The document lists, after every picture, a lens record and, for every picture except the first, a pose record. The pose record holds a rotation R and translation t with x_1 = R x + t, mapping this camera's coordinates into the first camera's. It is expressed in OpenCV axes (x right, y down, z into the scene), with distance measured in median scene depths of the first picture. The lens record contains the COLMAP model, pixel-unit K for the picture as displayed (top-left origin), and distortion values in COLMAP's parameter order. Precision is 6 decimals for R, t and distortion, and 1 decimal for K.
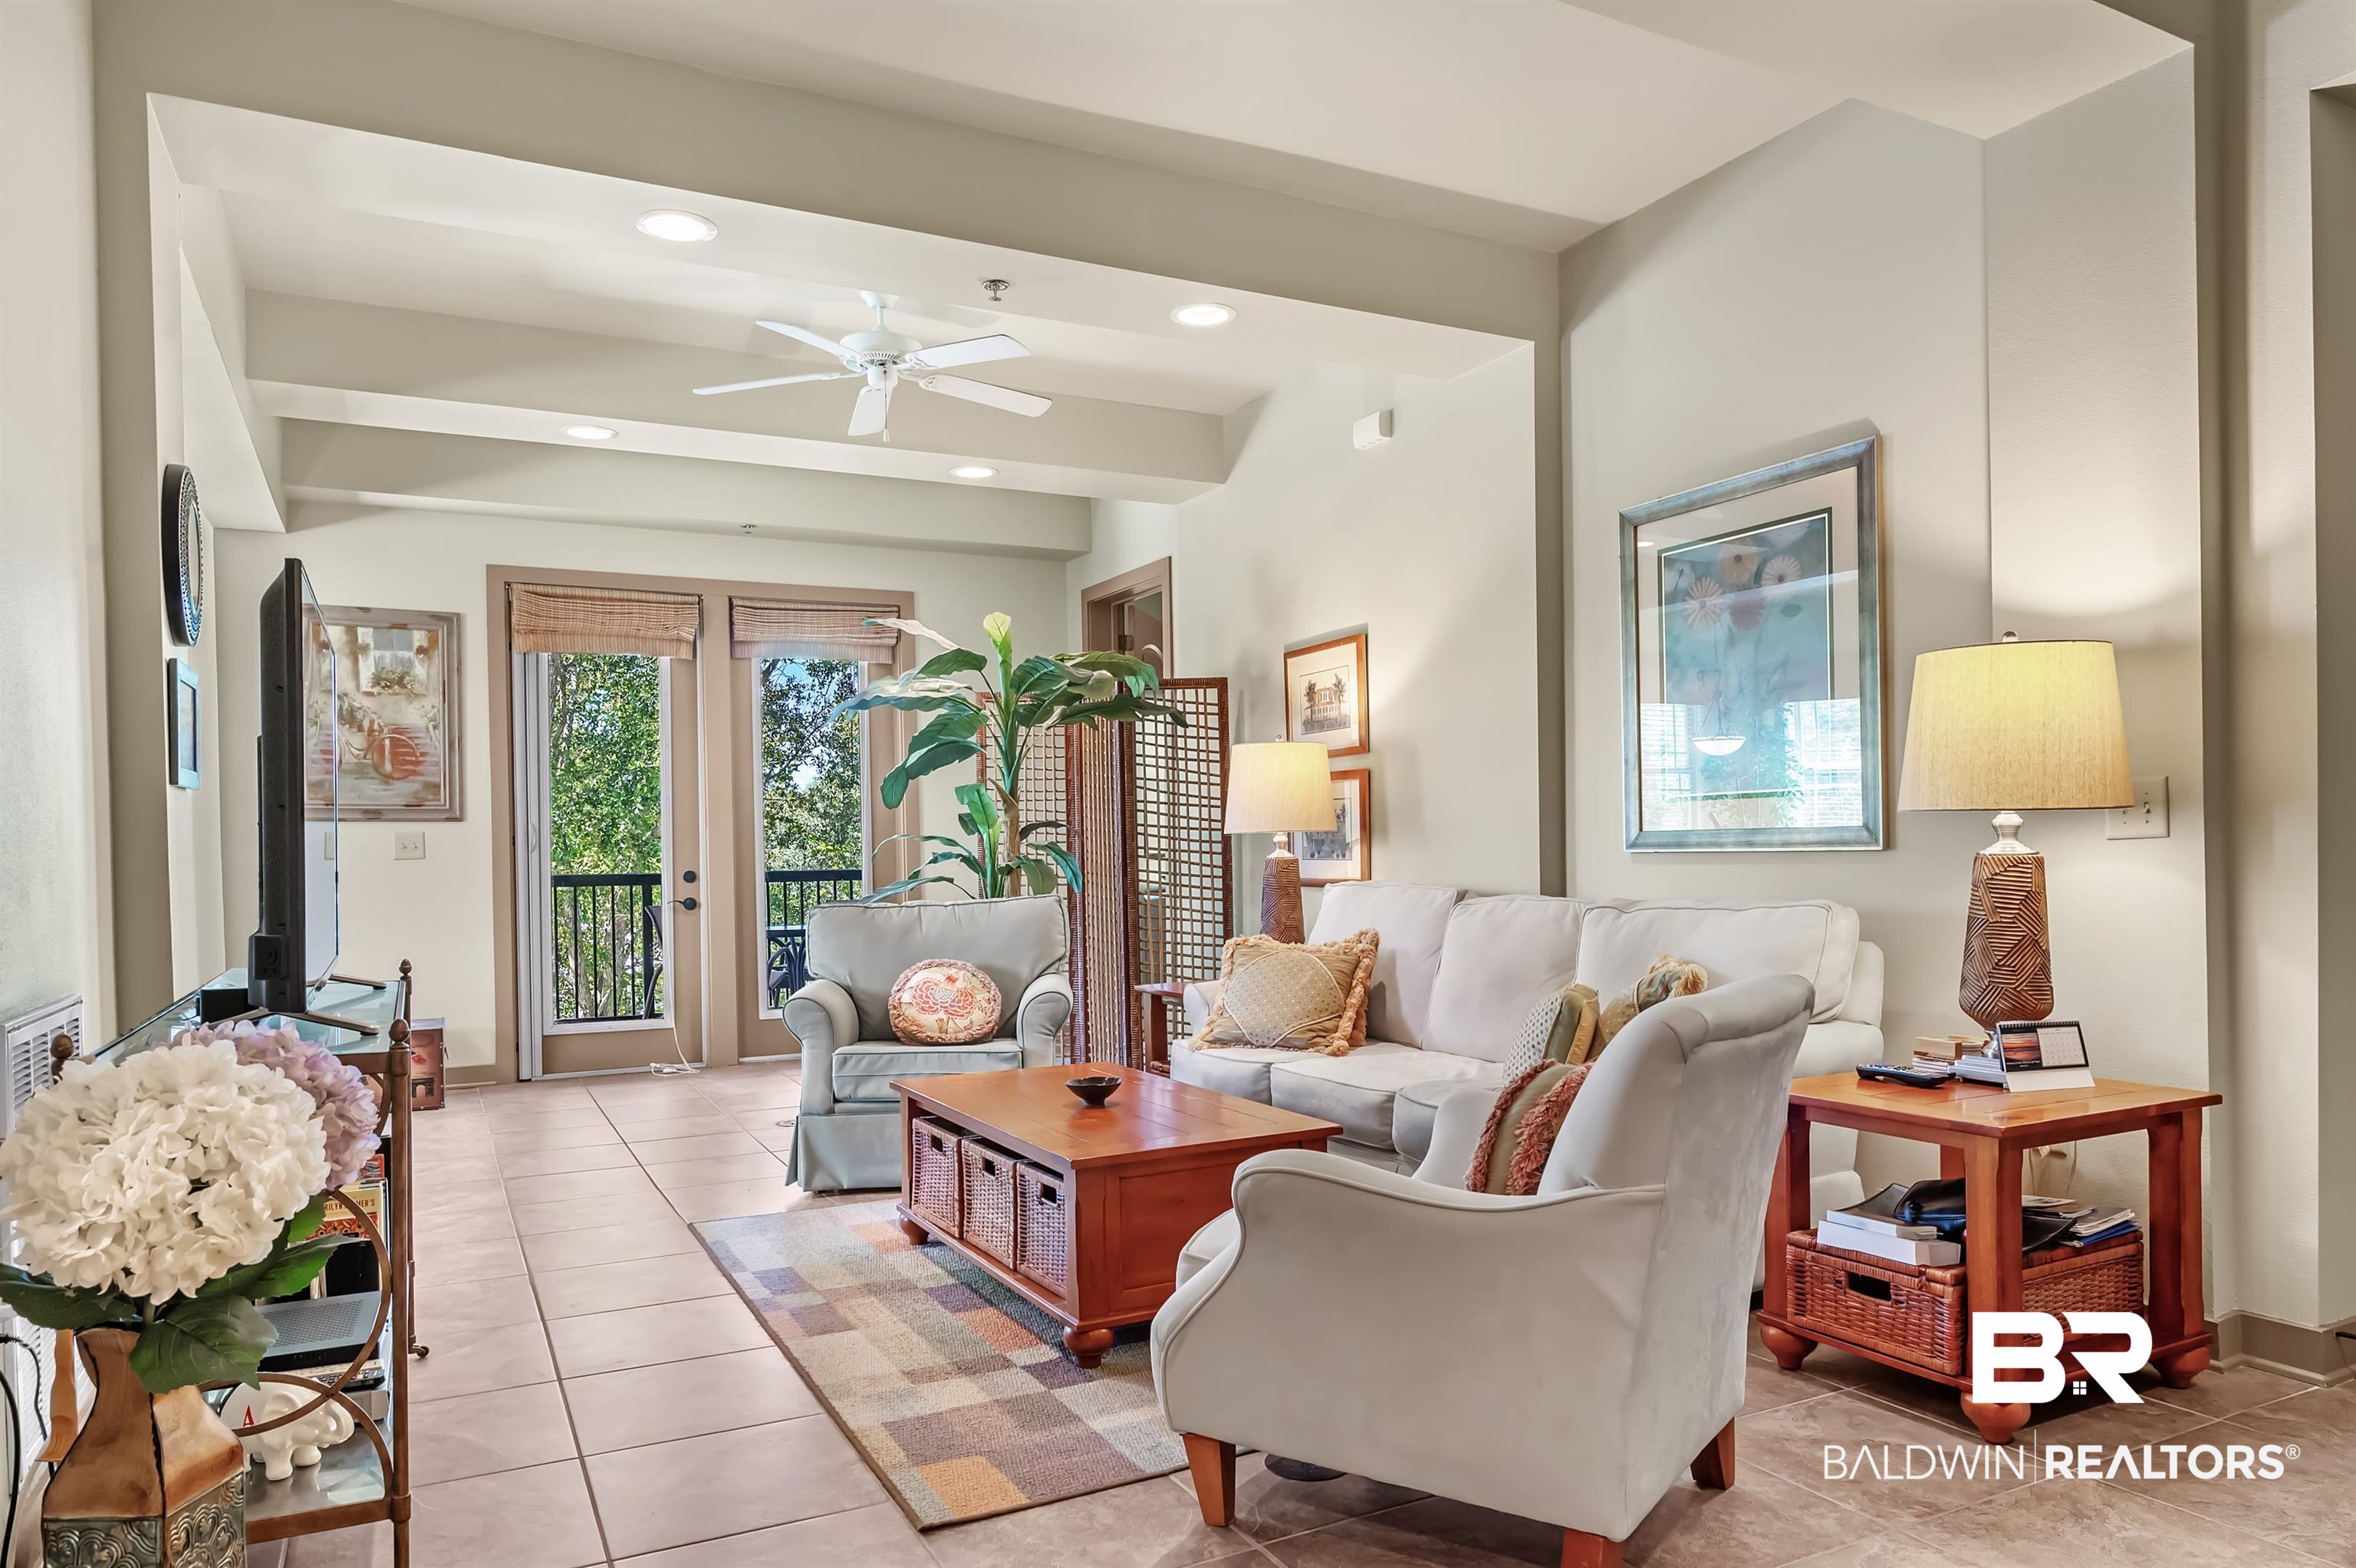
lens RADIAL K [[1506.5, 0, 1171.3], [0, 1506.5, 852.7], [0, 0, 1]] dist [-0.000170, -0.001152]
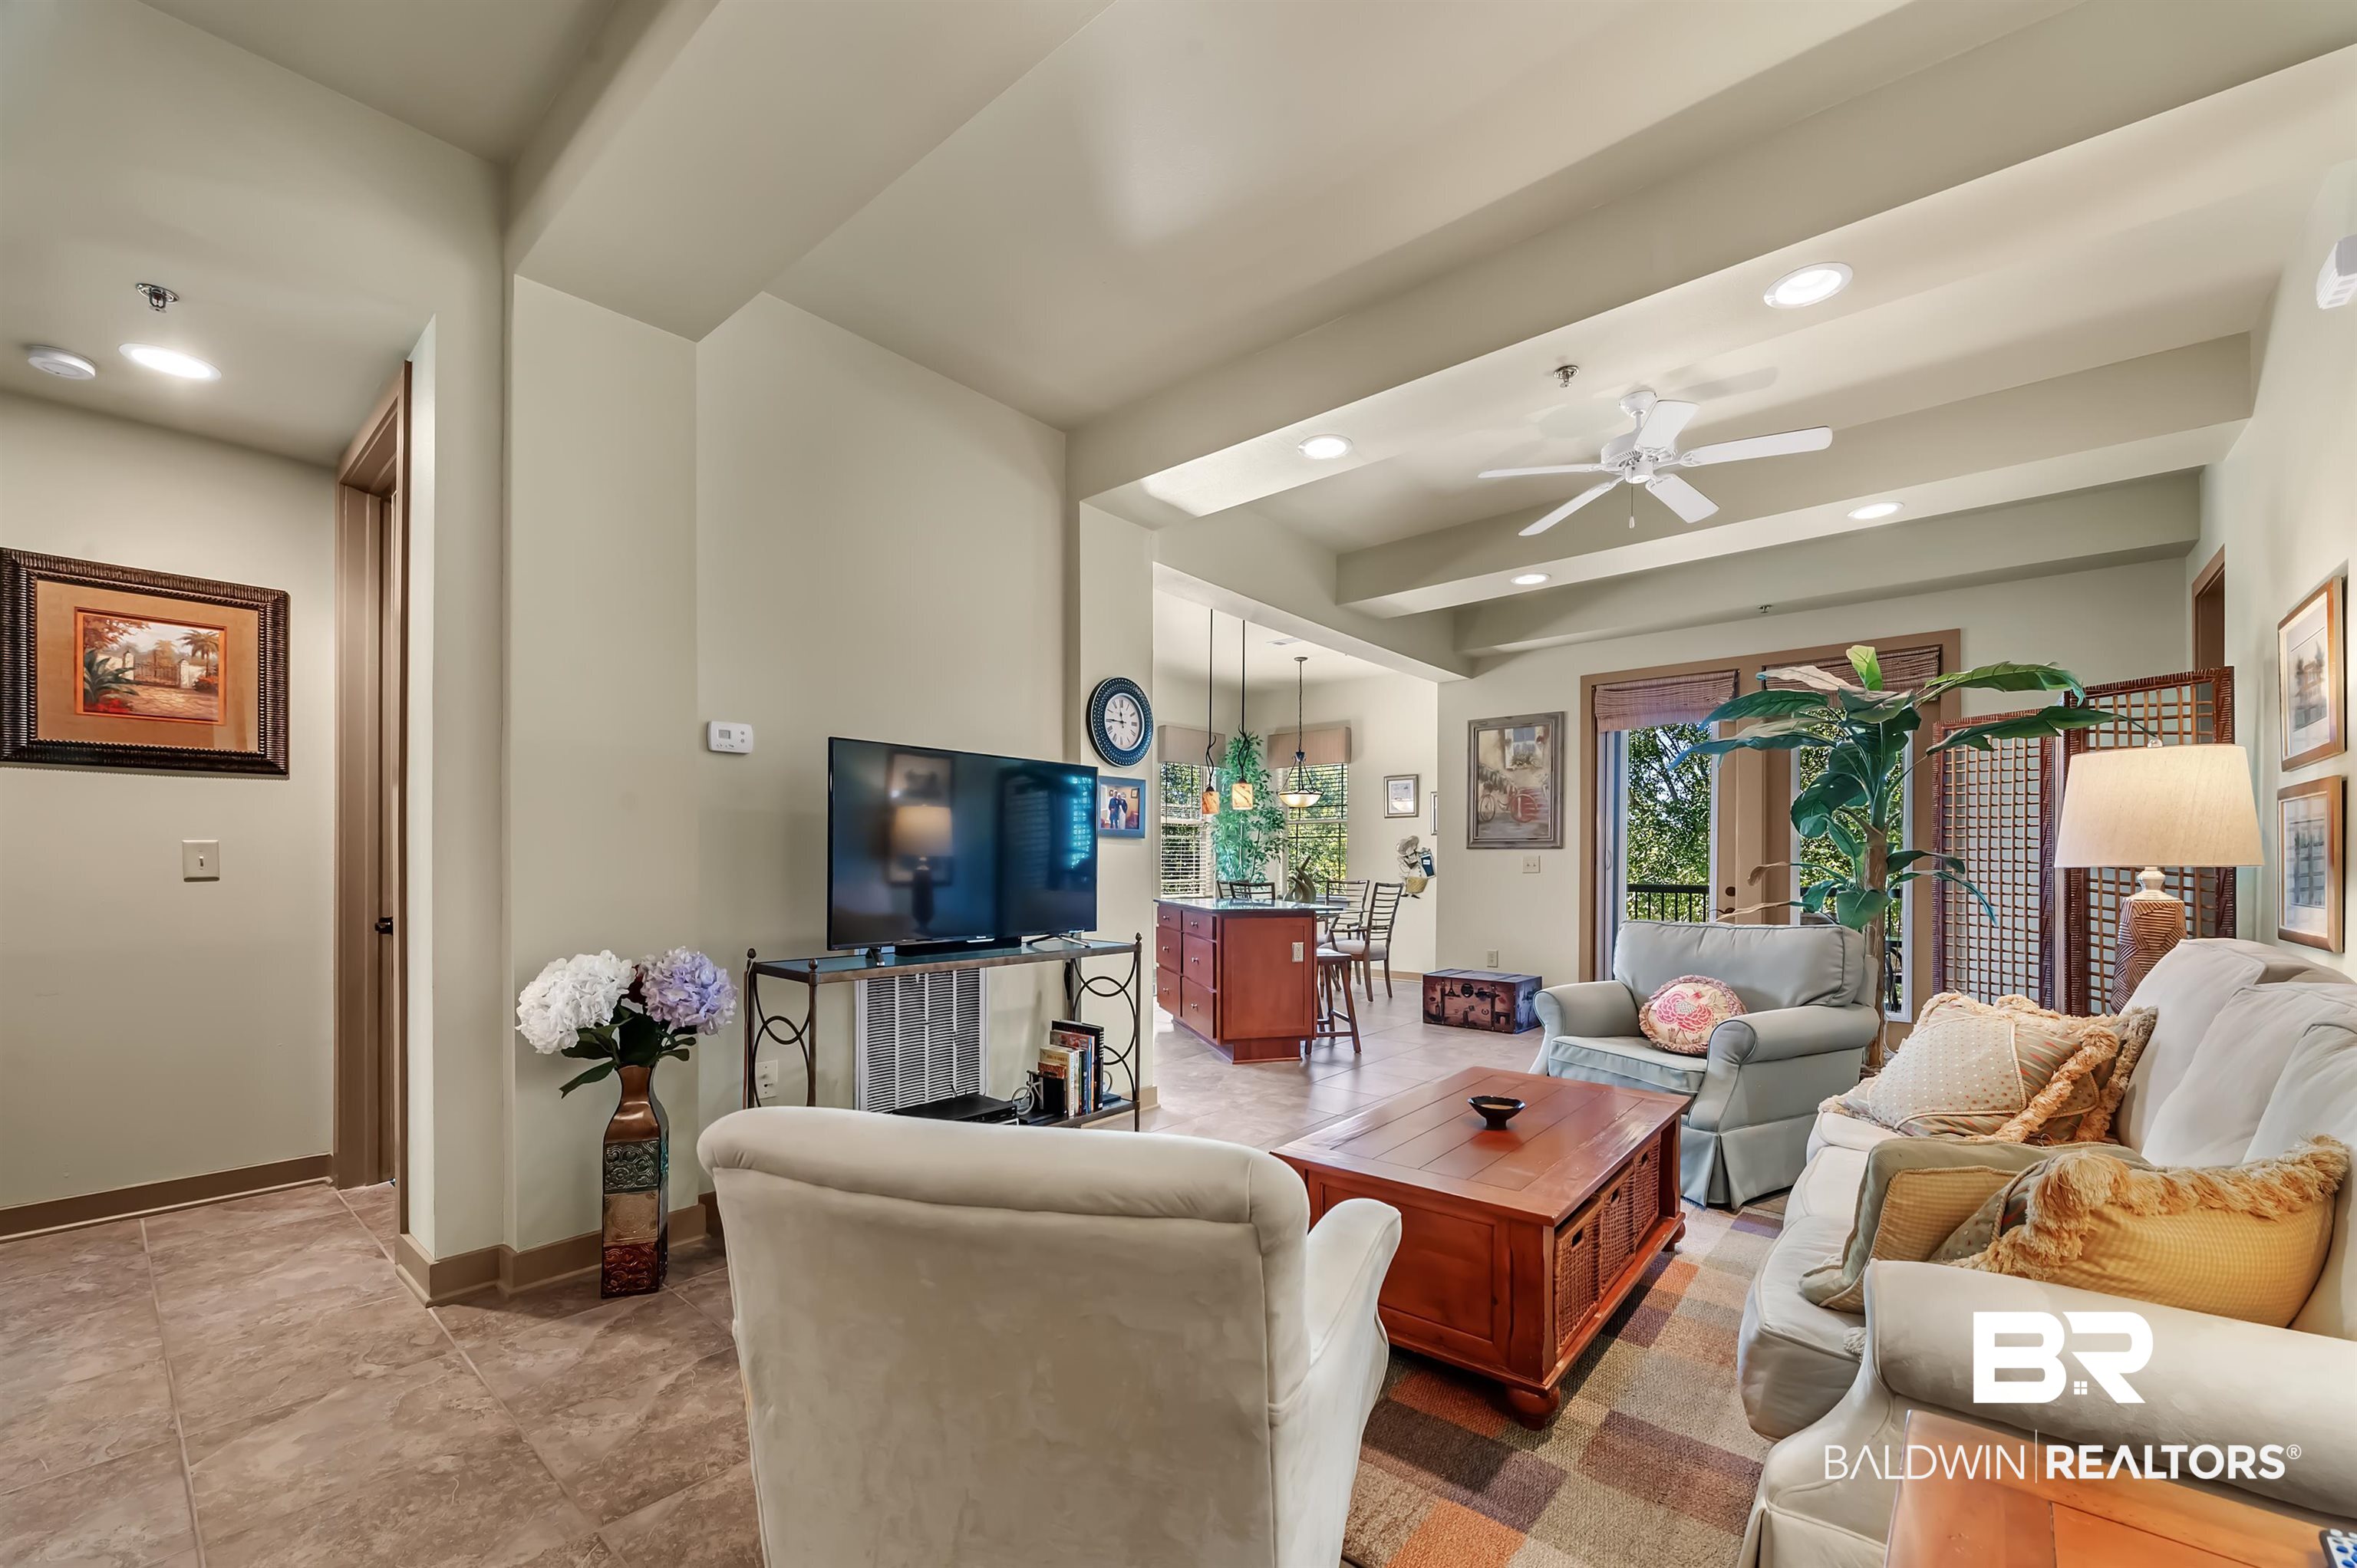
lens RADIAL K [[929.6, 0, 1190.6], [0, 929.6, 866.2], [0, 0, 1]] dist [-0.005743, -0.000430]
pose [[0.385254, 0.017706, -0.922641, 0.314799], [-0.012998, 0.999821, 0.013760, -0.014133], [0.922719, 0.006692, 0.385415, 0.368822]]
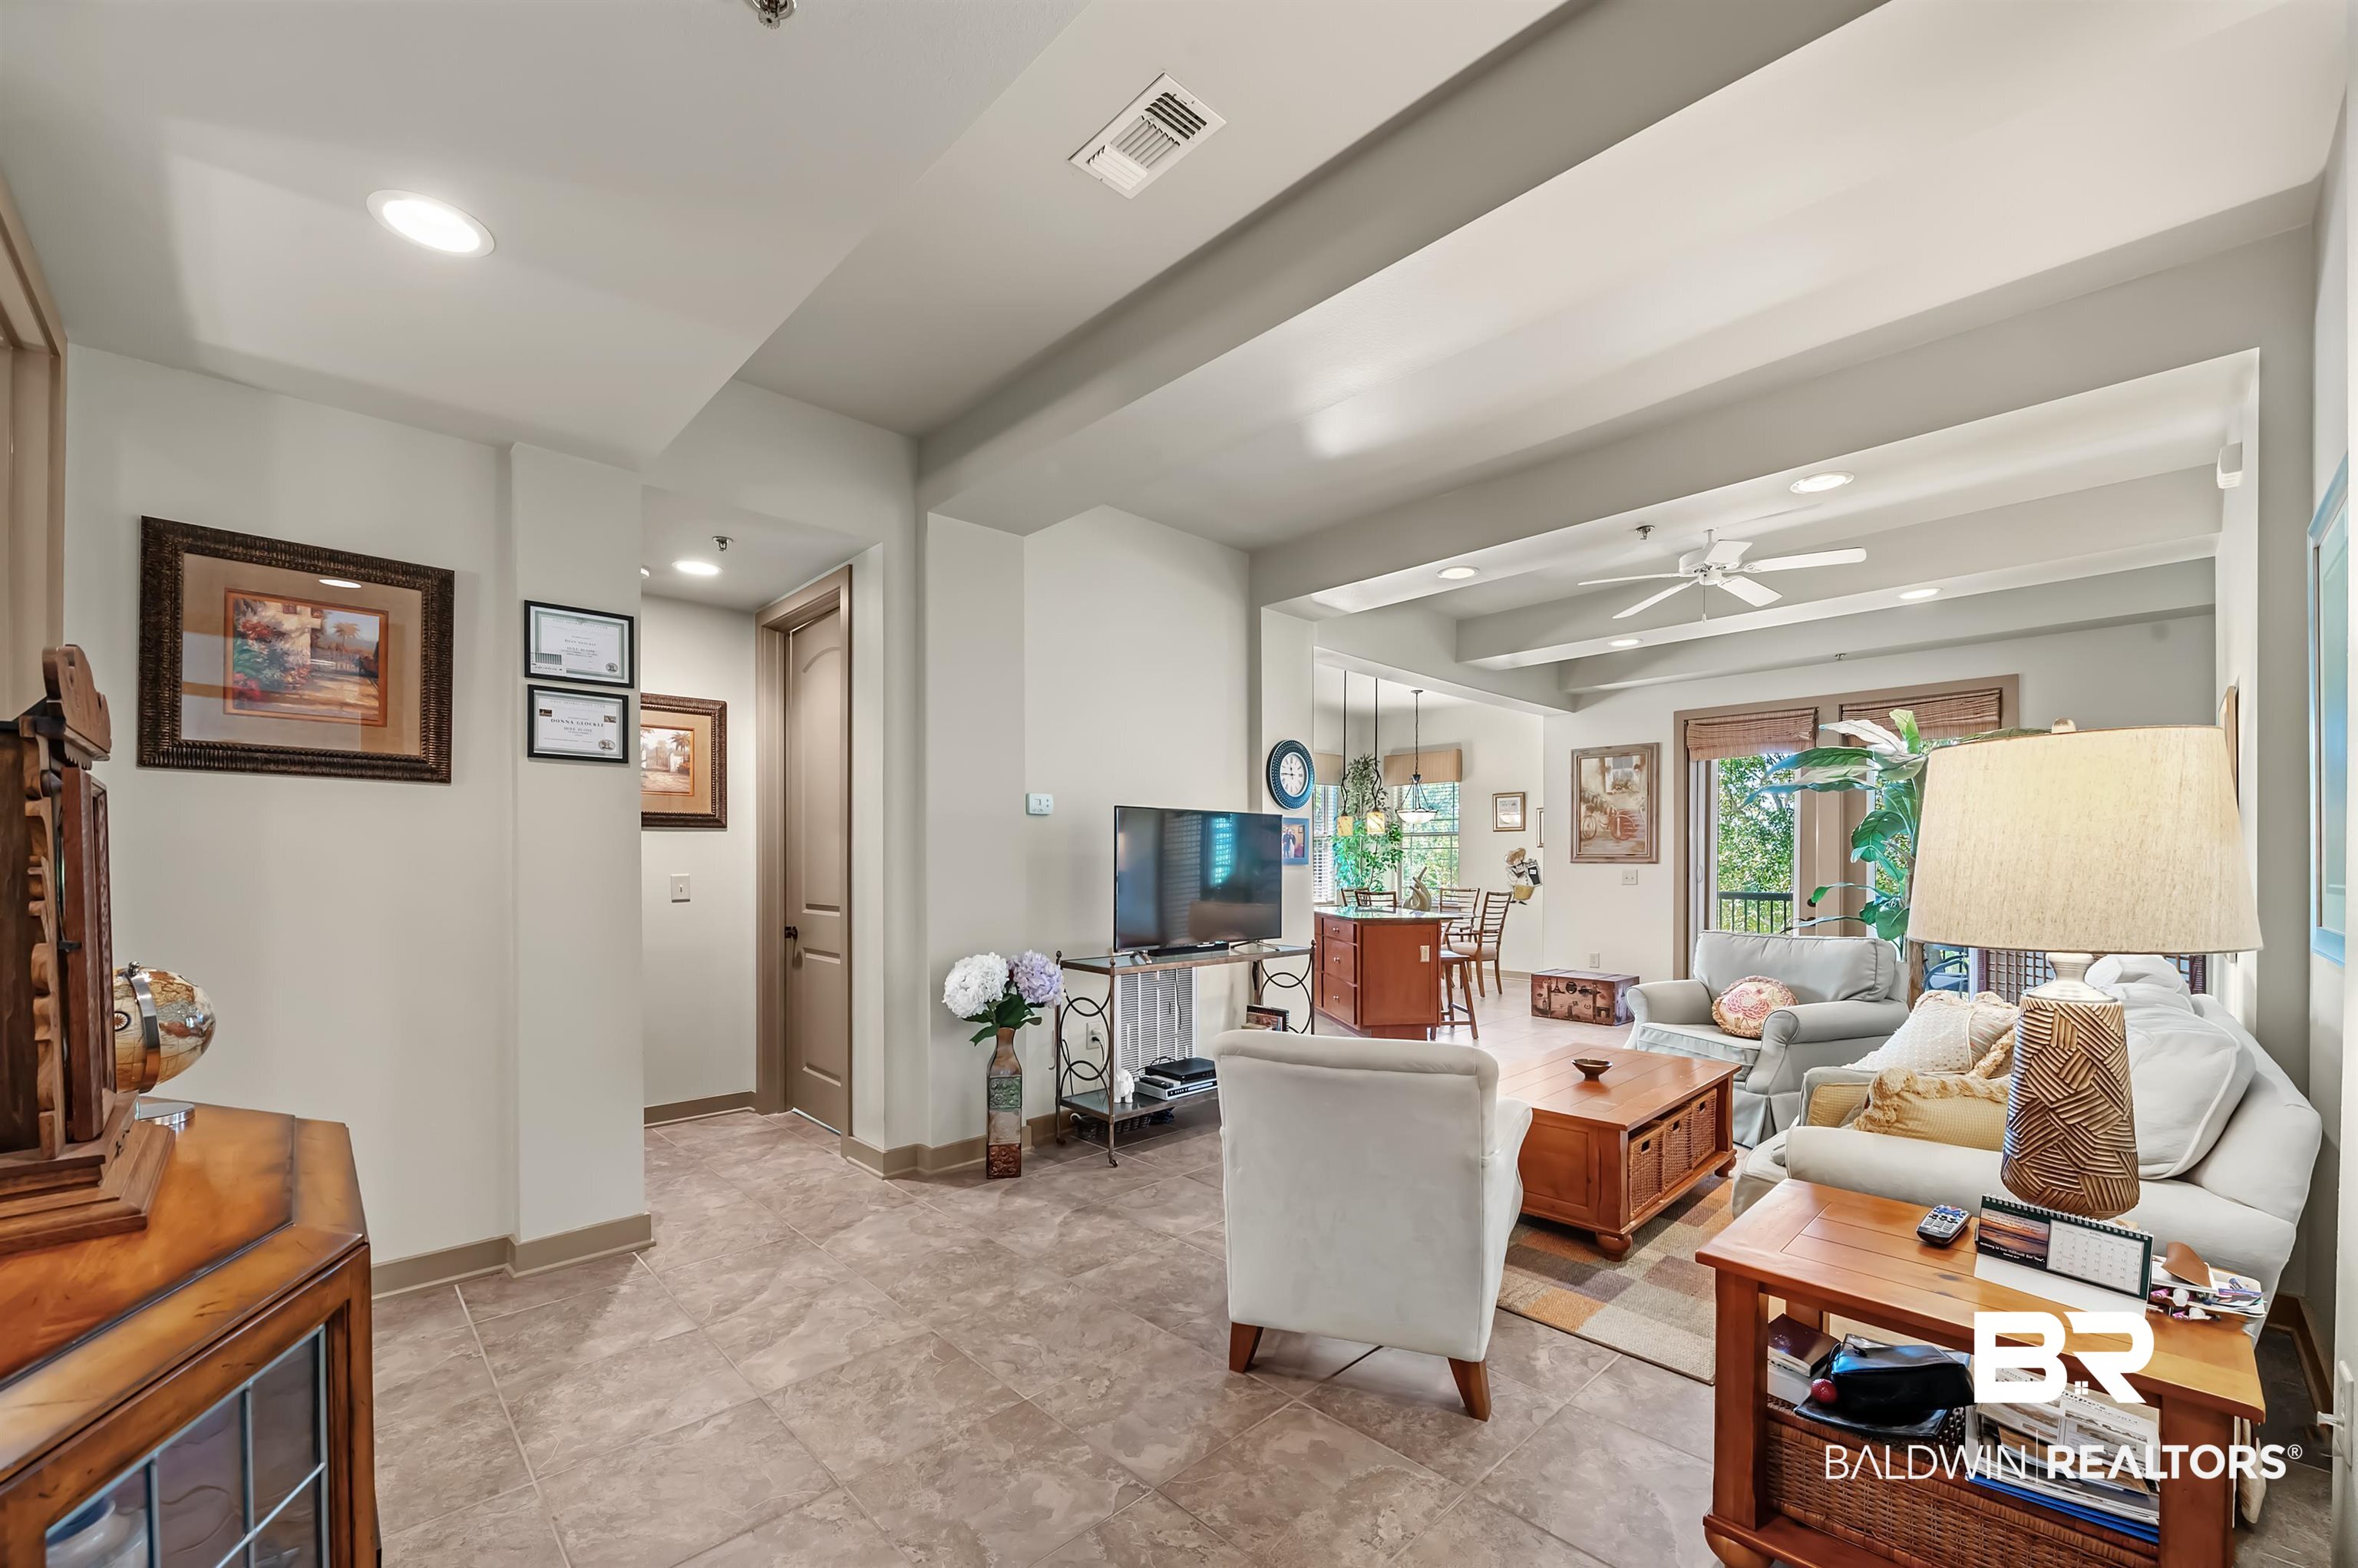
lens RADIAL K [[930.0, 0, 1190.4], [0, 930.0, 861.8], [0, 0, 1]] dist [-0.005743, -0.000430]
pose [[0.291149, 0.015407, -0.956554, 0.489215], [-0.009370, 0.999868, 0.013253, -0.040295], [0.956632, 0.005105, 0.291255, 0.227053]]
